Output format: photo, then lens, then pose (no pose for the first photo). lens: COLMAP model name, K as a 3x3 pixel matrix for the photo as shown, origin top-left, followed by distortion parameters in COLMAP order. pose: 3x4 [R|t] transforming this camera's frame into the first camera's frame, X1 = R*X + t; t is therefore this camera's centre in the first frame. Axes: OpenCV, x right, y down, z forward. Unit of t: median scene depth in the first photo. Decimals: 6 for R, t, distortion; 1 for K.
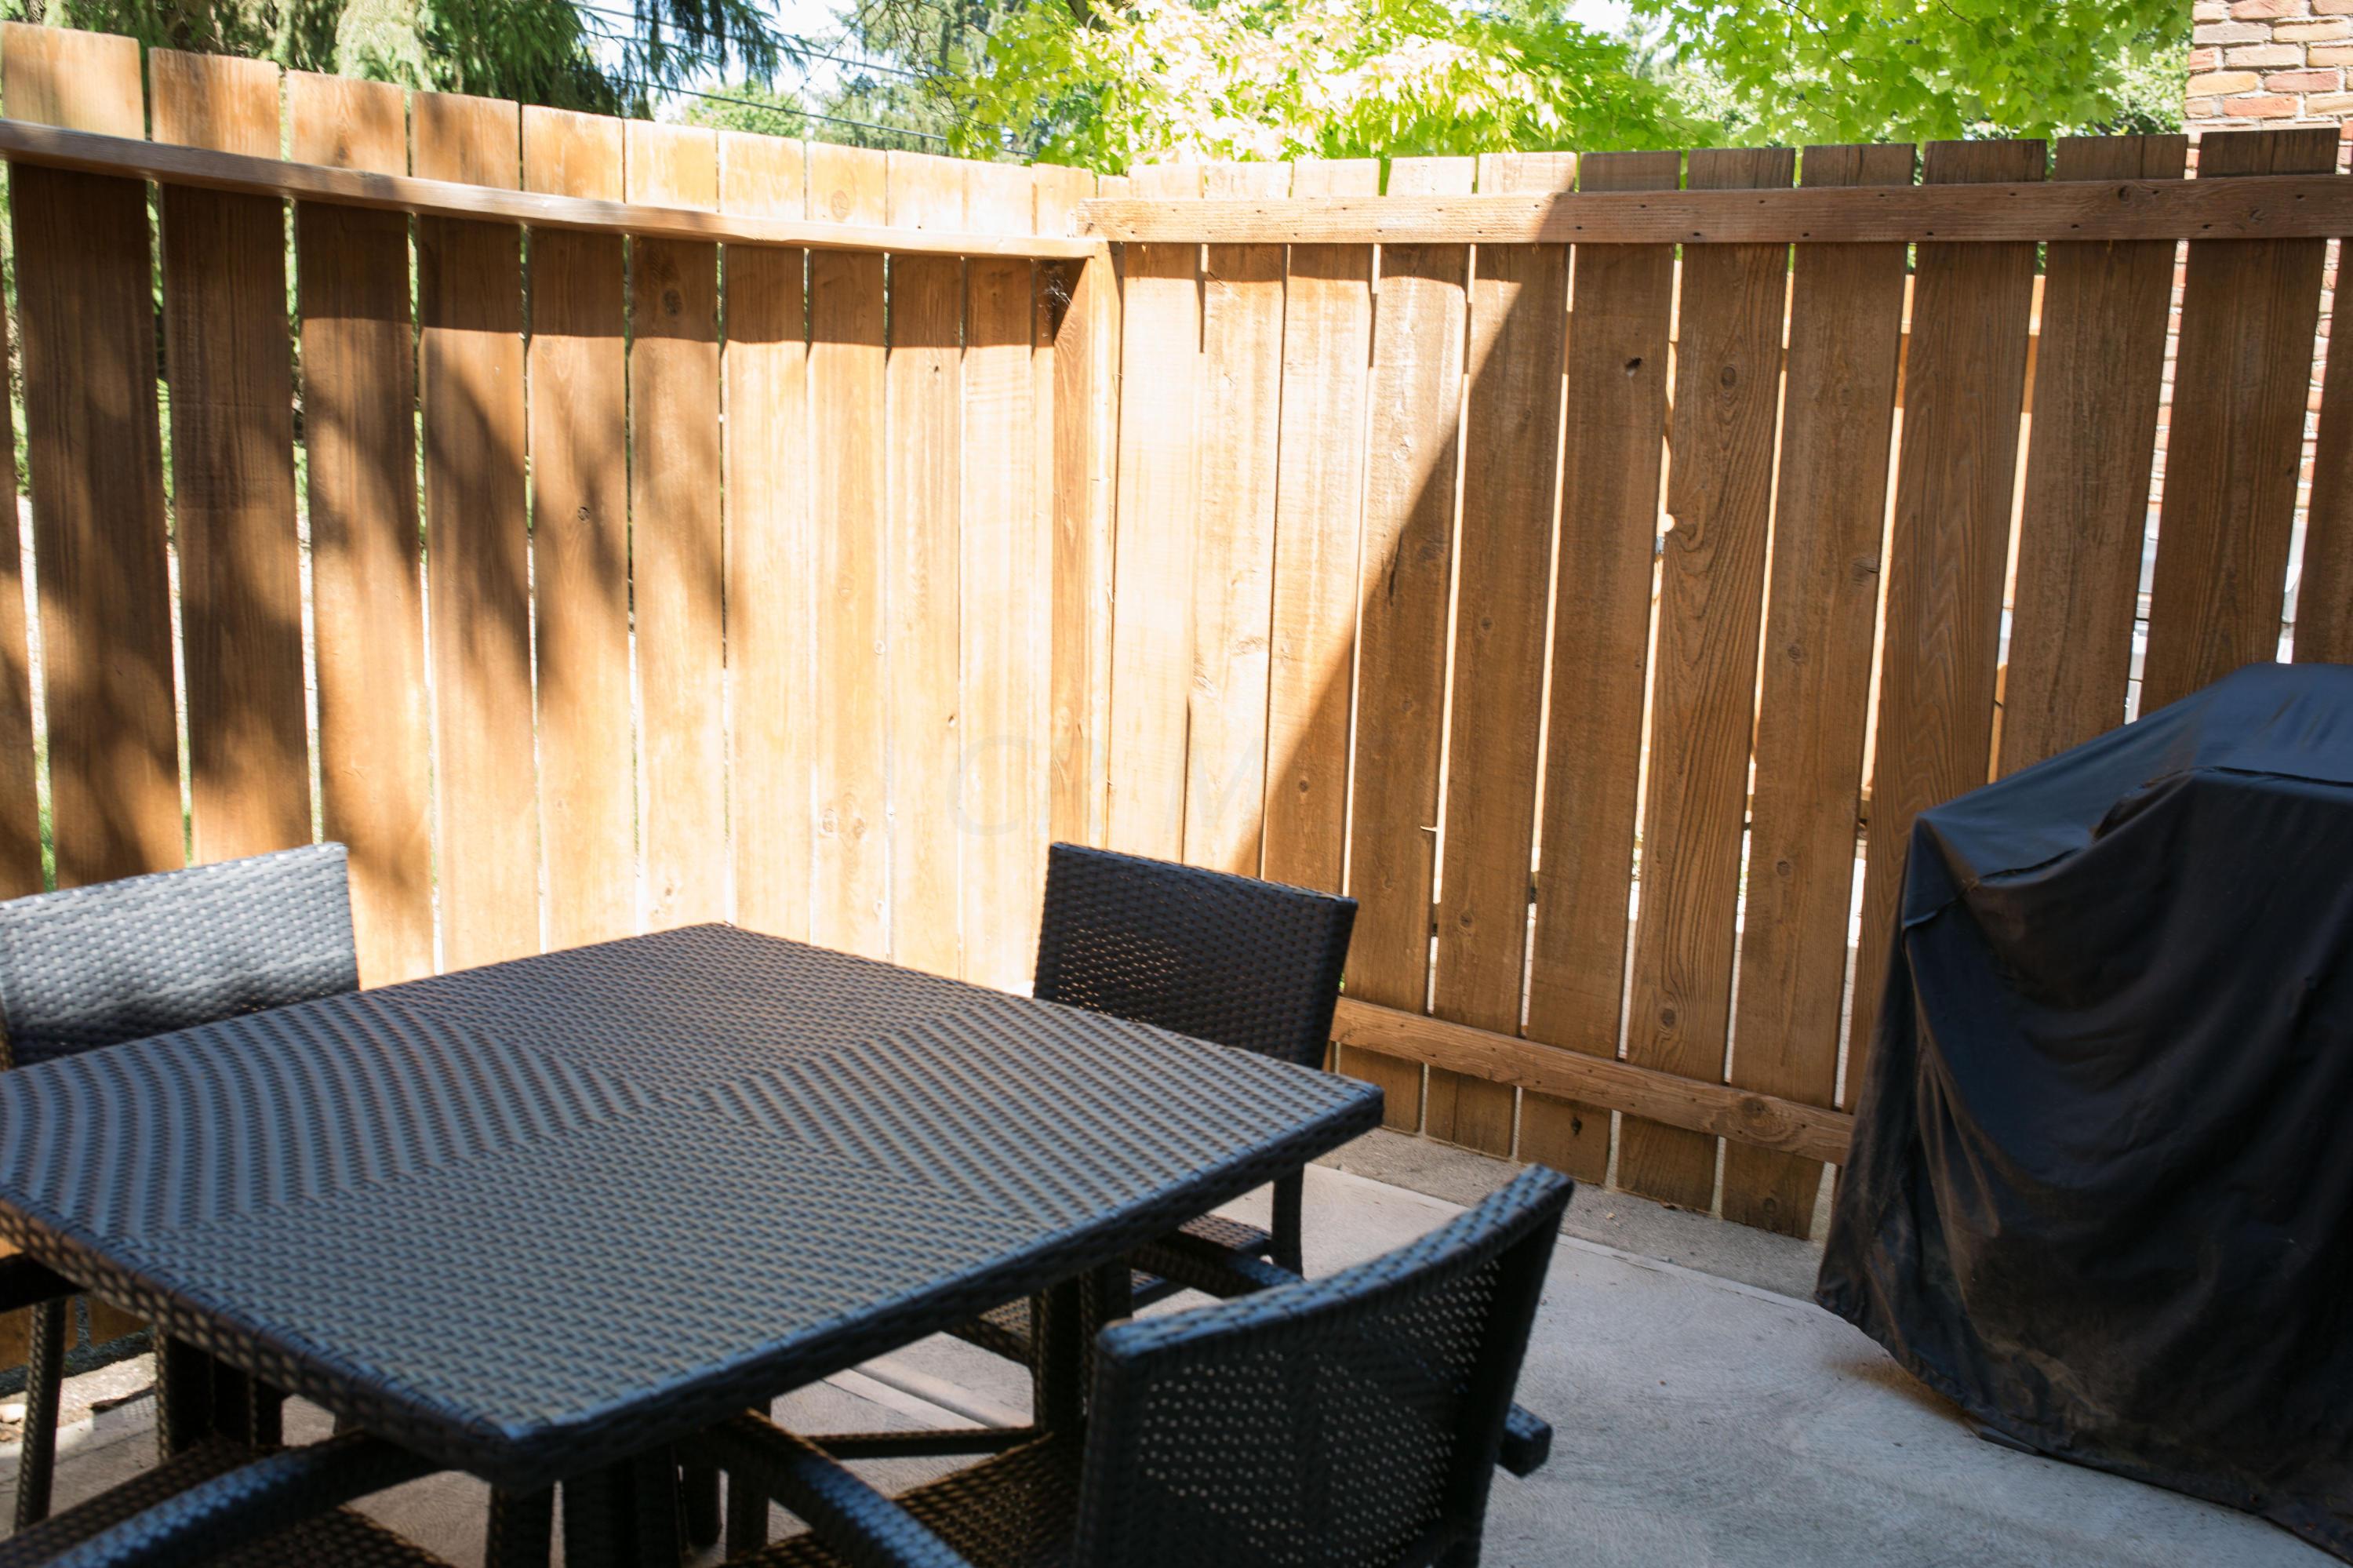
lens RADIAL K [[2249.9, 0, 1176.0], [0, 2249.9, 749.8], [0, 0, 1]] dist [-0.061249, 0.096602]
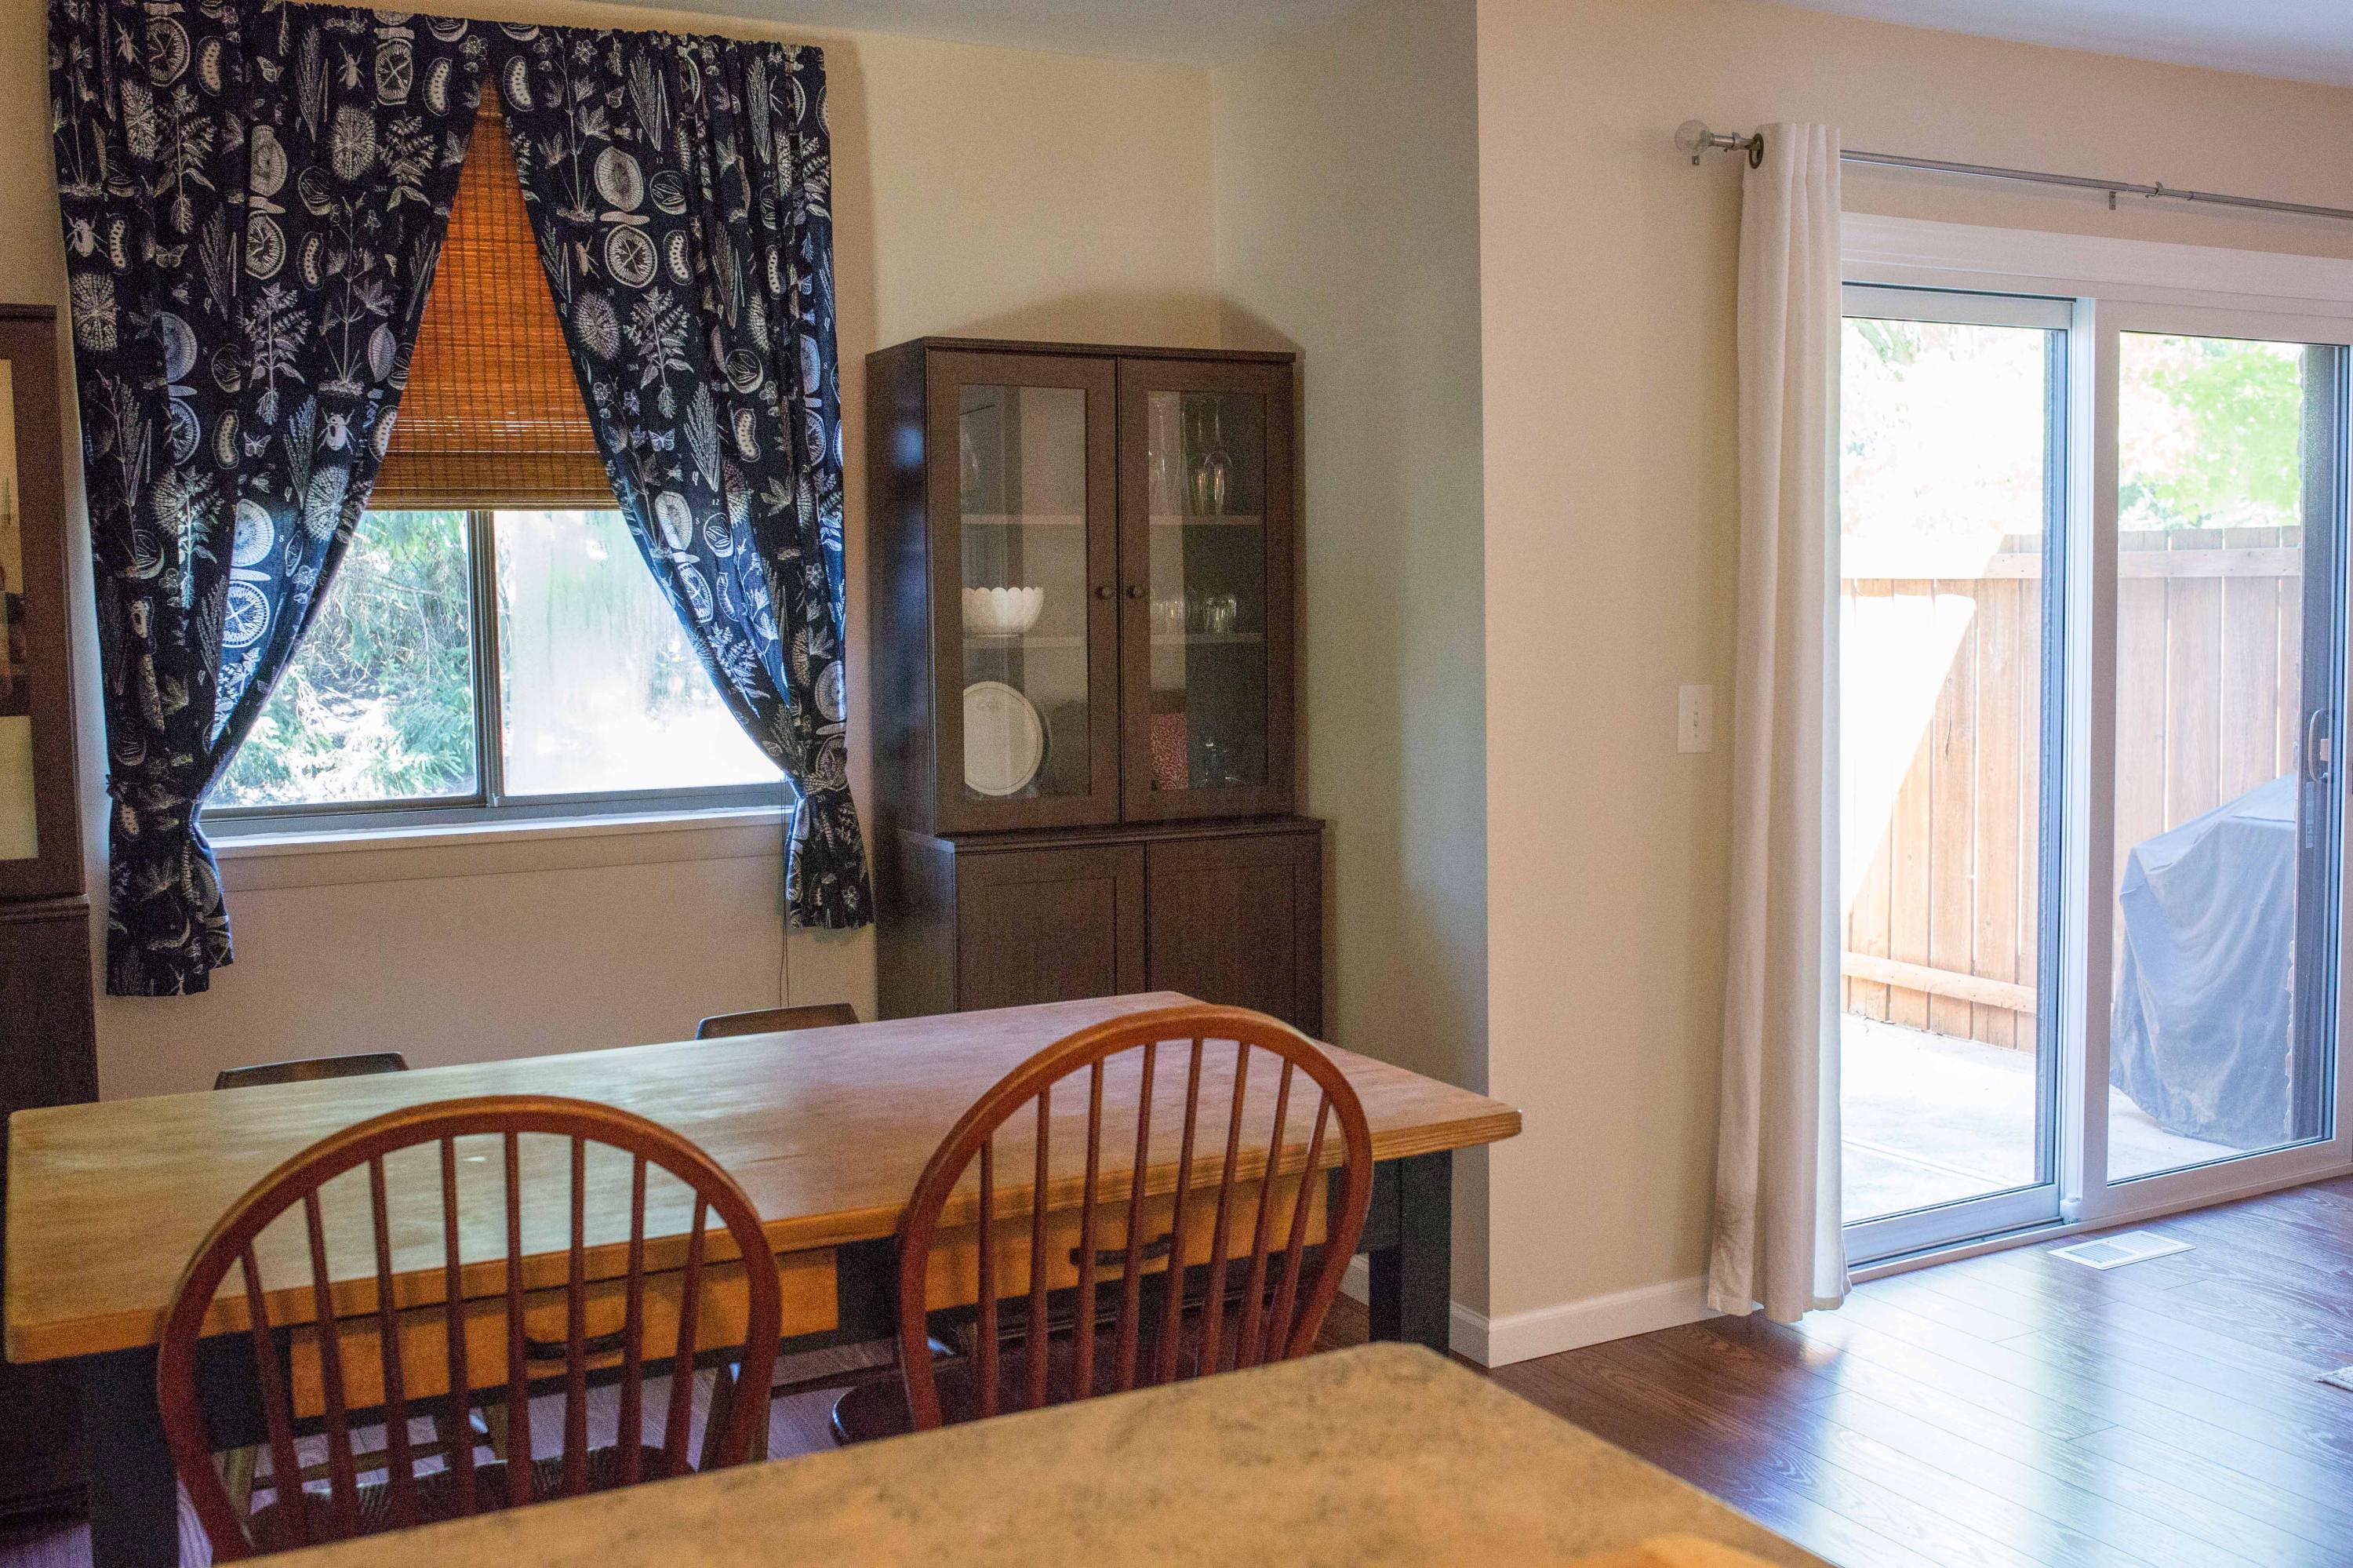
lens RADIAL K [[2249.9, 0, 1176.0], [0, 2249.9, 749.8], [0, 0, 1]] dist [-0.061249, 0.096602]
pose [[0.911641, -0.015423, -0.410698, 0.388184], [-0.022965, 0.995823, -0.088373, 0.154907], [0.410346, 0.089996, 0.907478, -1.415098]]
